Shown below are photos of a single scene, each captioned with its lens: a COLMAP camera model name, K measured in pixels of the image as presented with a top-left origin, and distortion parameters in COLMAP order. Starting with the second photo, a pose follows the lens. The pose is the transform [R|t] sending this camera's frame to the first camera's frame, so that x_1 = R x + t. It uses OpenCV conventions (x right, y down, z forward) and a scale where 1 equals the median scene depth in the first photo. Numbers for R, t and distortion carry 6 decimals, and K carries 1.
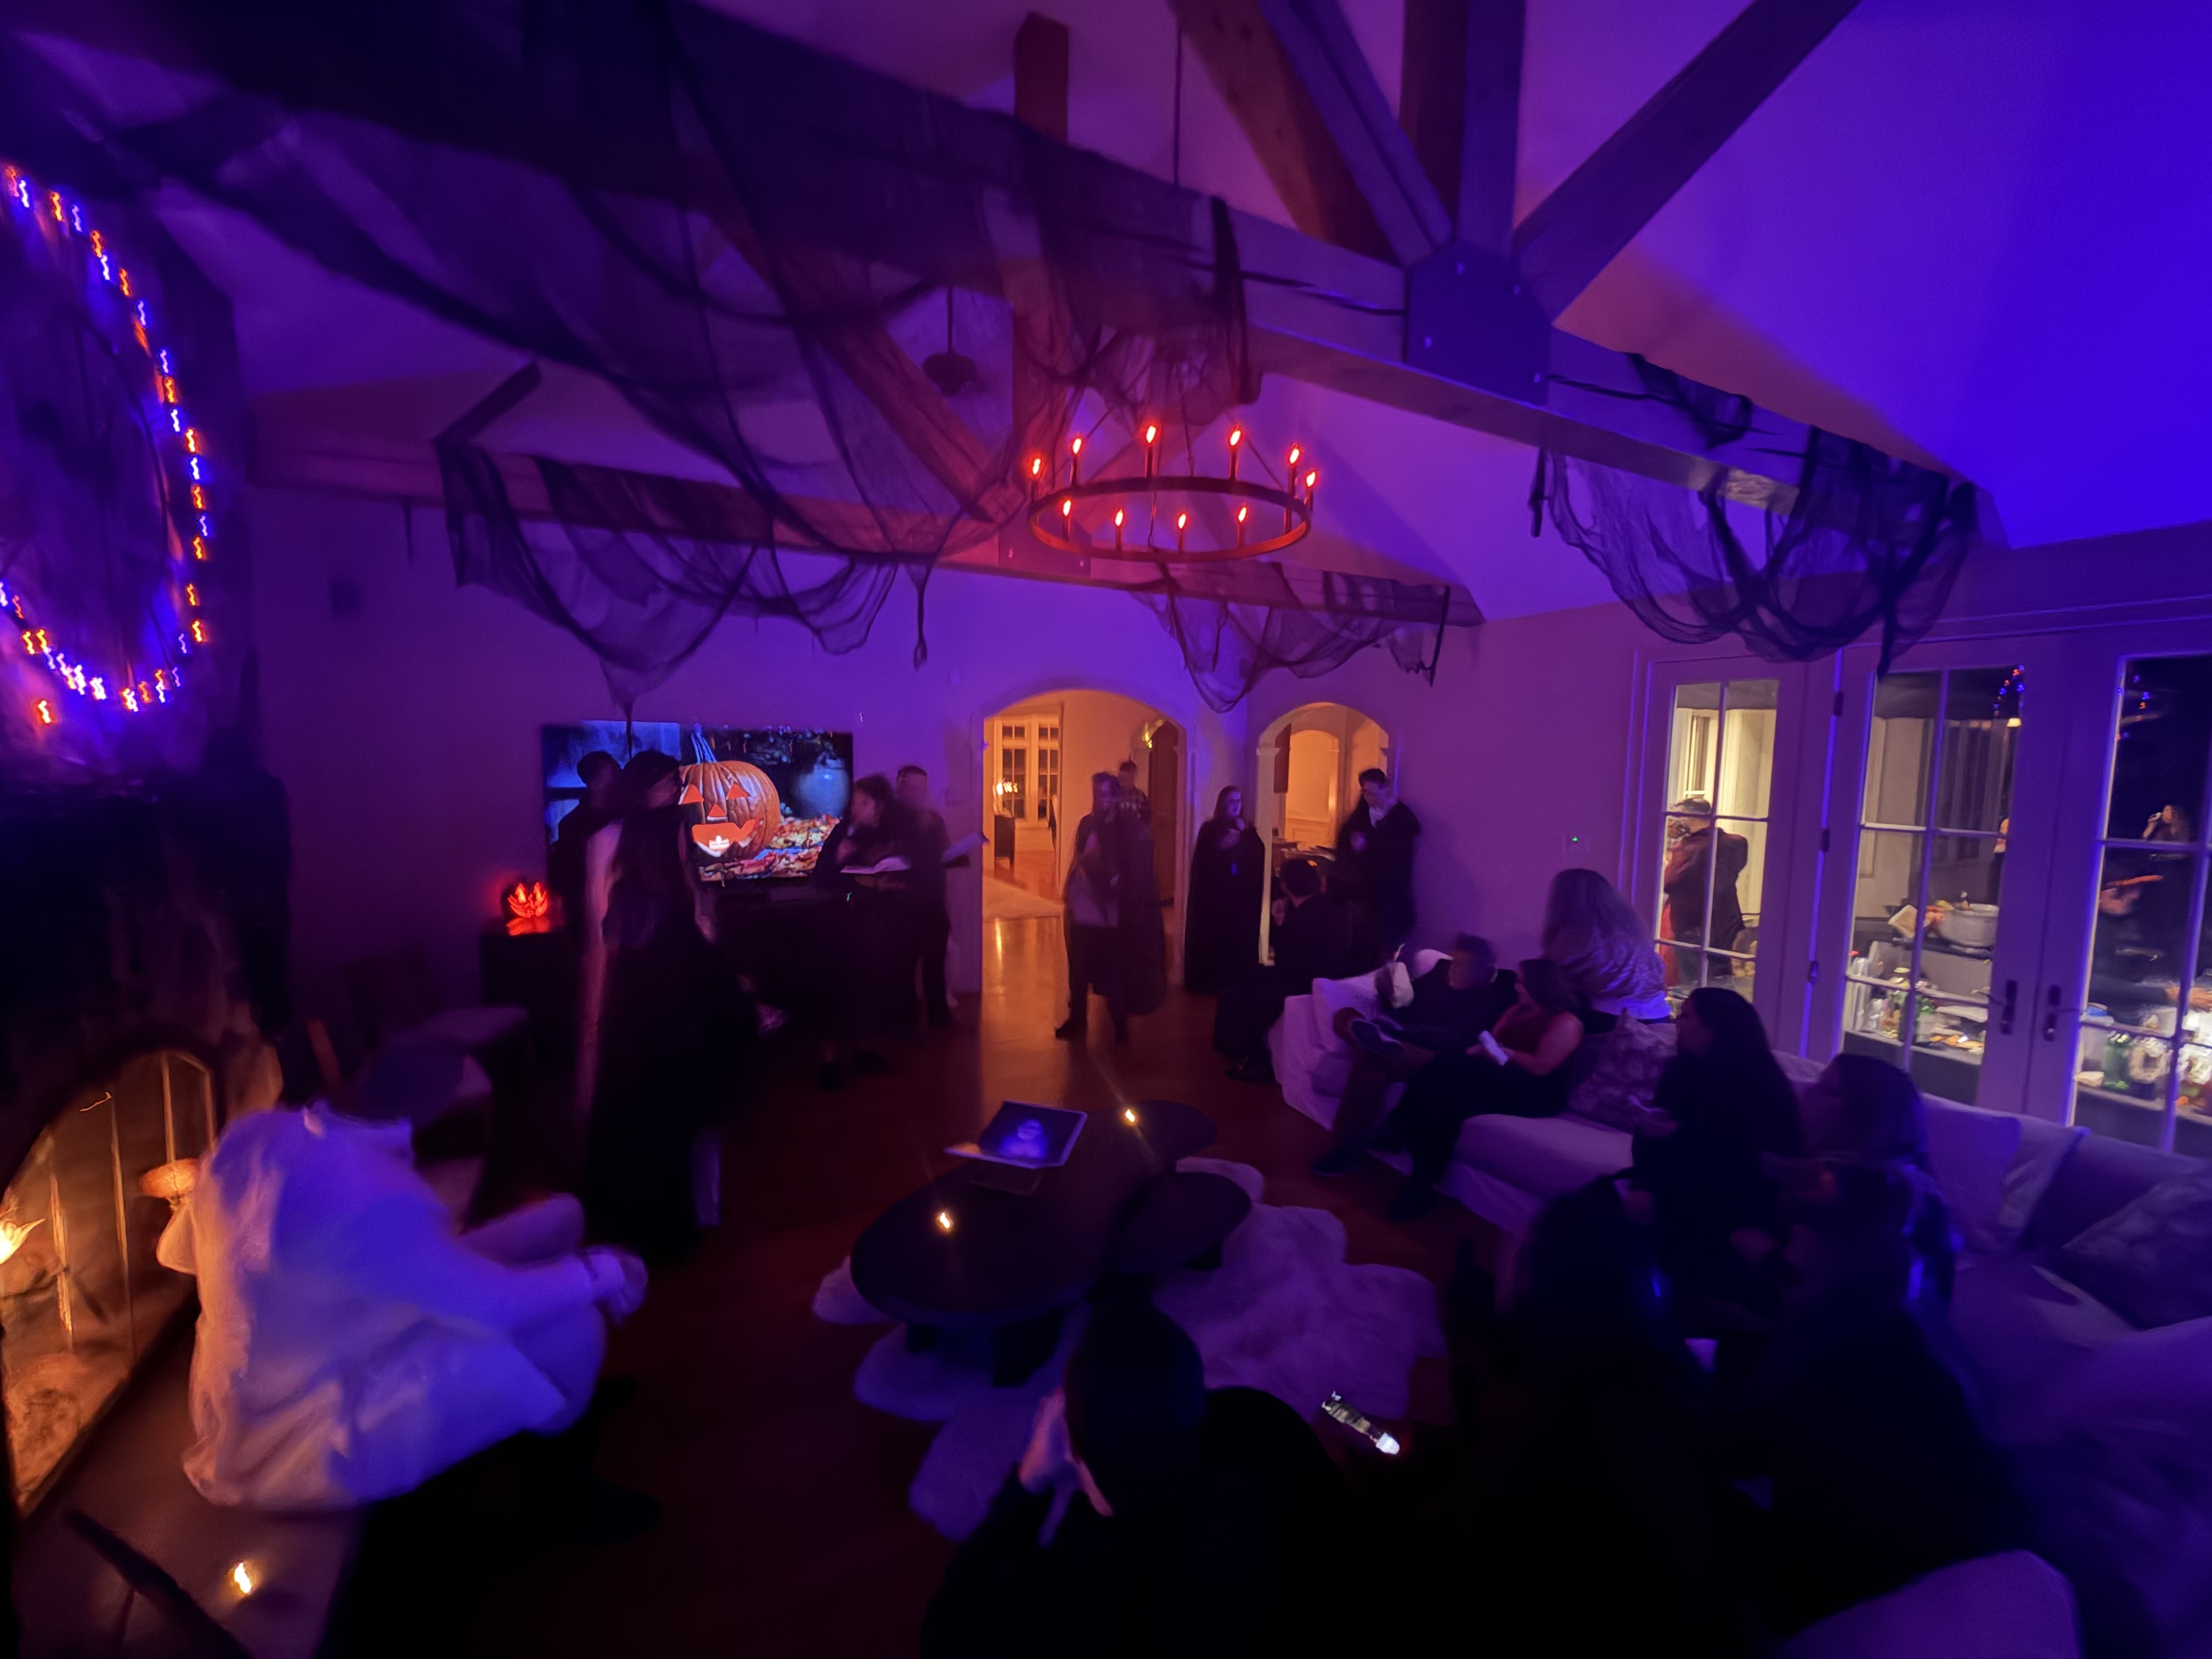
lens RADIAL K [[890.3, 0, 1105.8], [0, 890.3, 820.7], [0, 0, 1]] dist [0.000020, 0.000001]
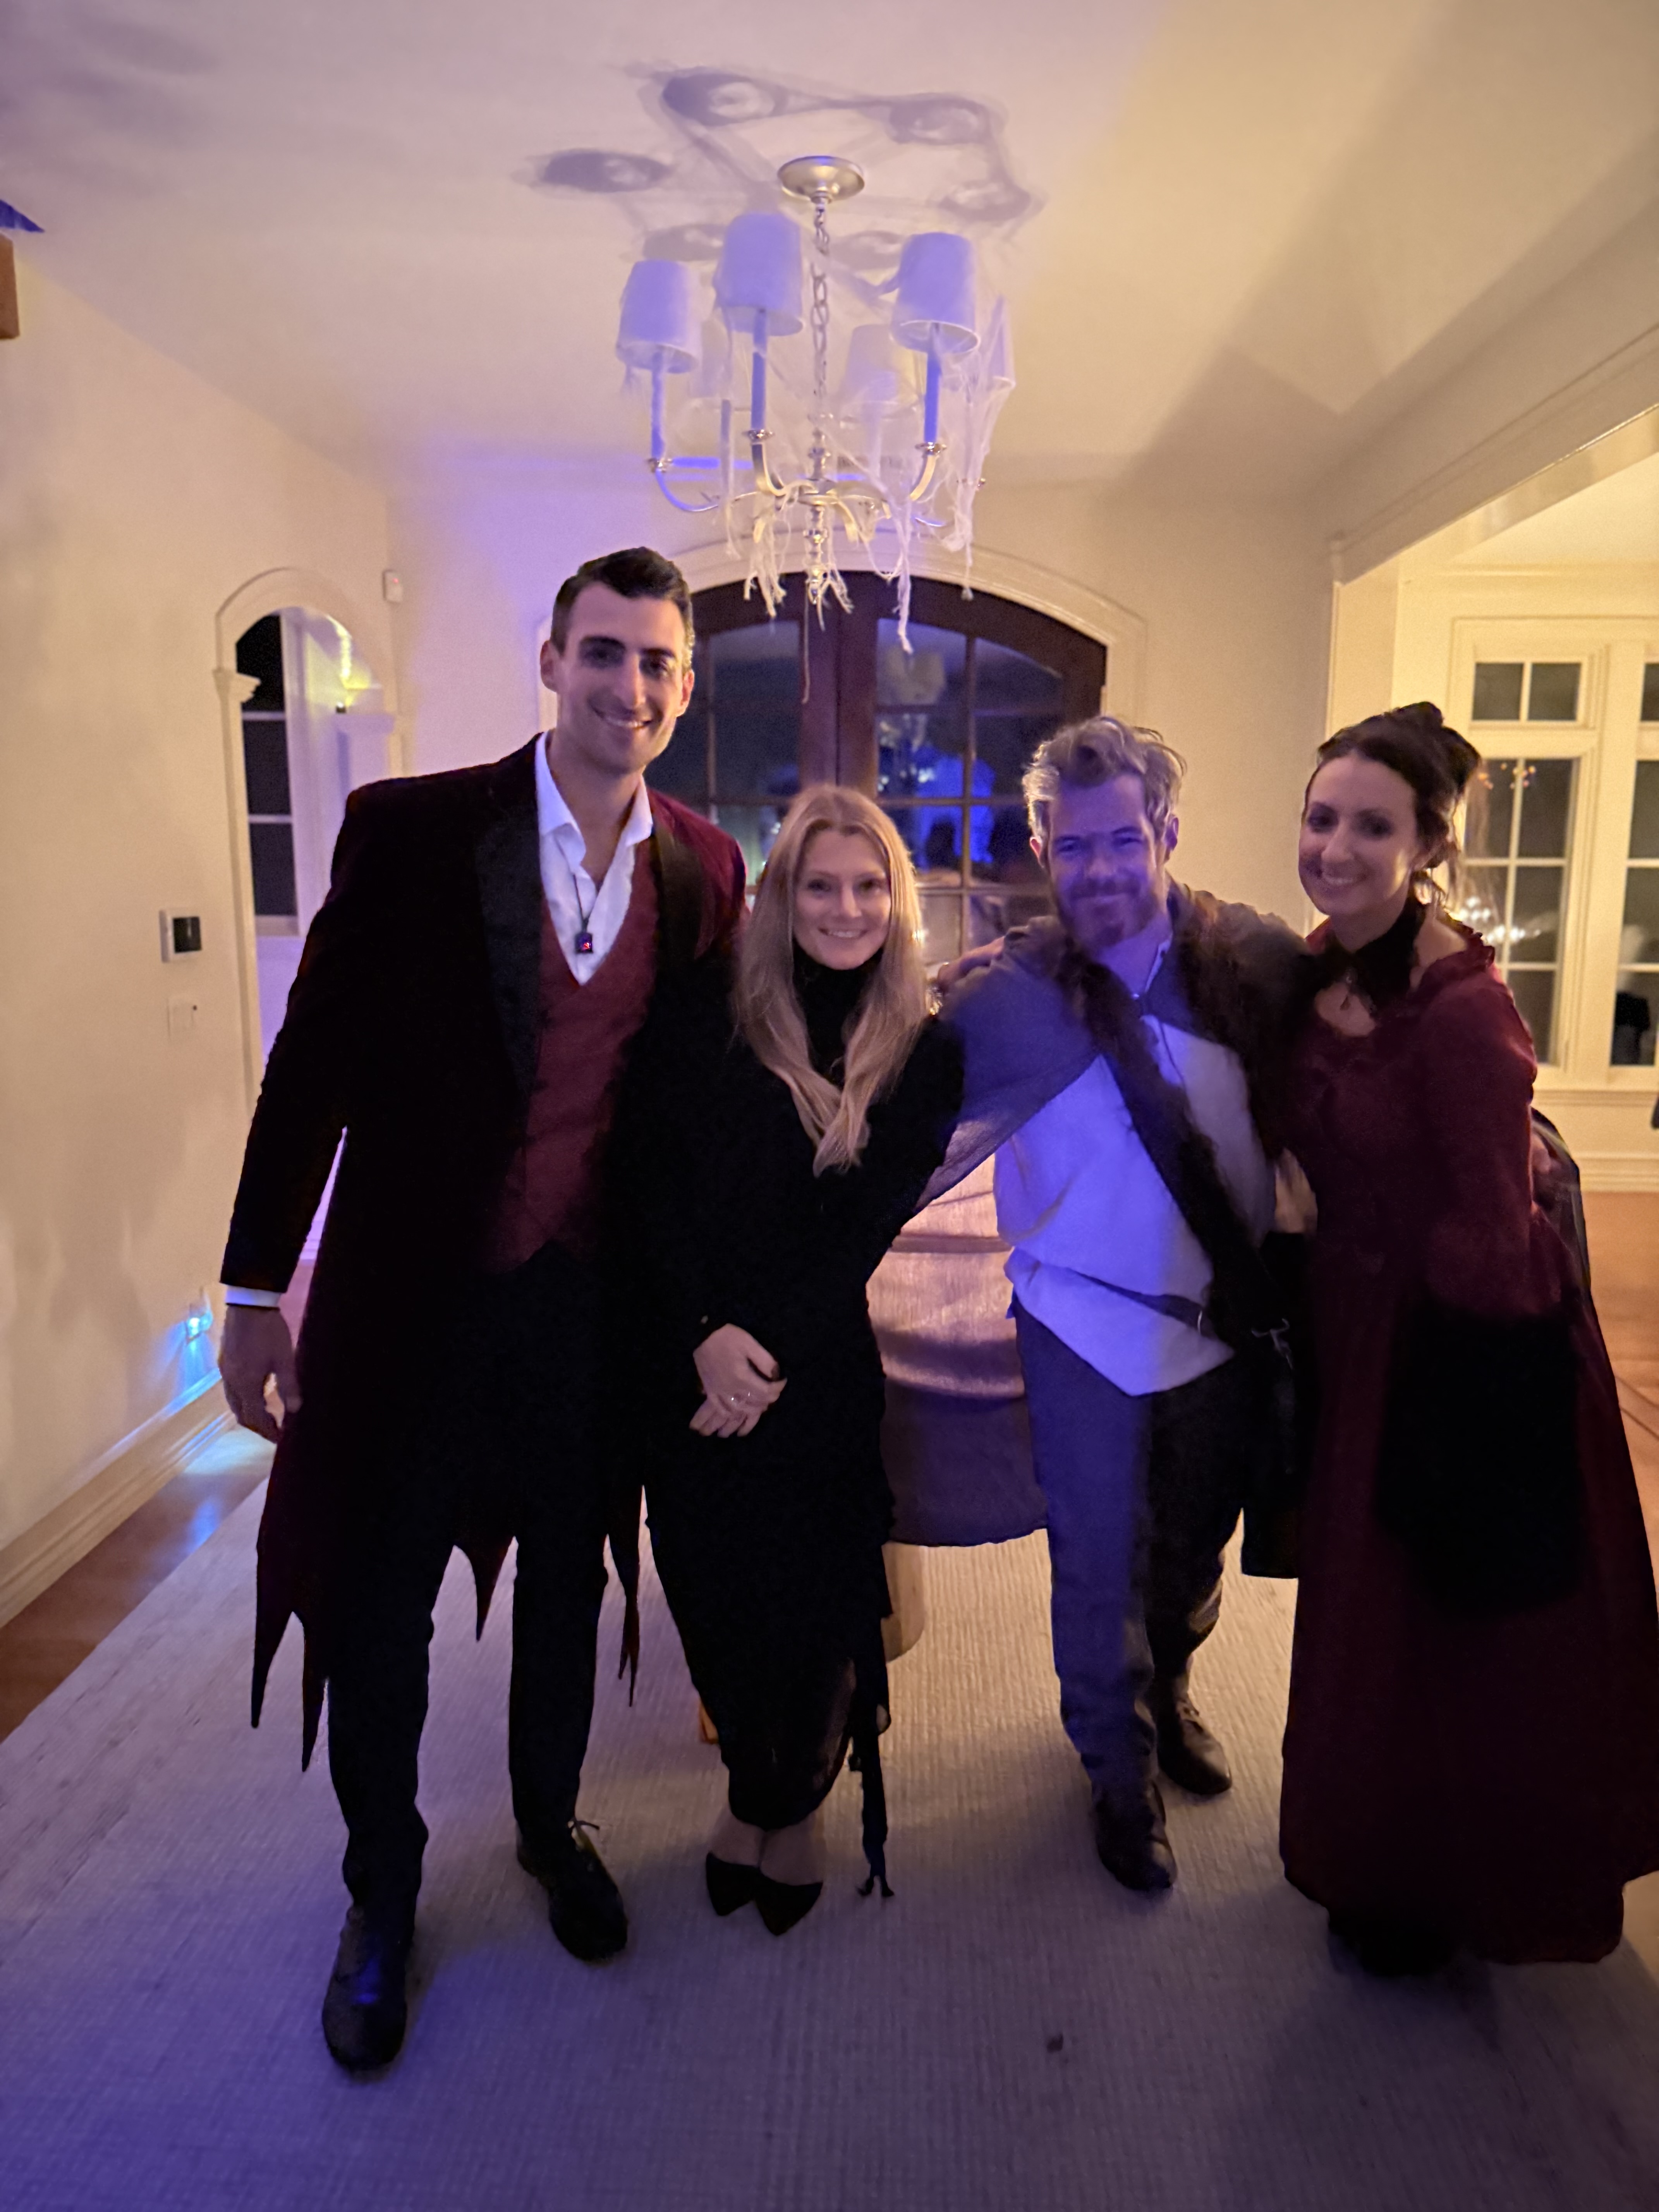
lens RADIAL K [[1585.3, 0, 825.4], [0, 1585.3, 1122.3], [0, 0, 1]] dist [0.036953, -0.042641]
pose [[0.855075, 0.072525, -0.513406, -0.036609], [-0.033823, 0.995862, 0.084345, -0.015232], [0.517399, -0.054756, 0.853990, 0.534948]]
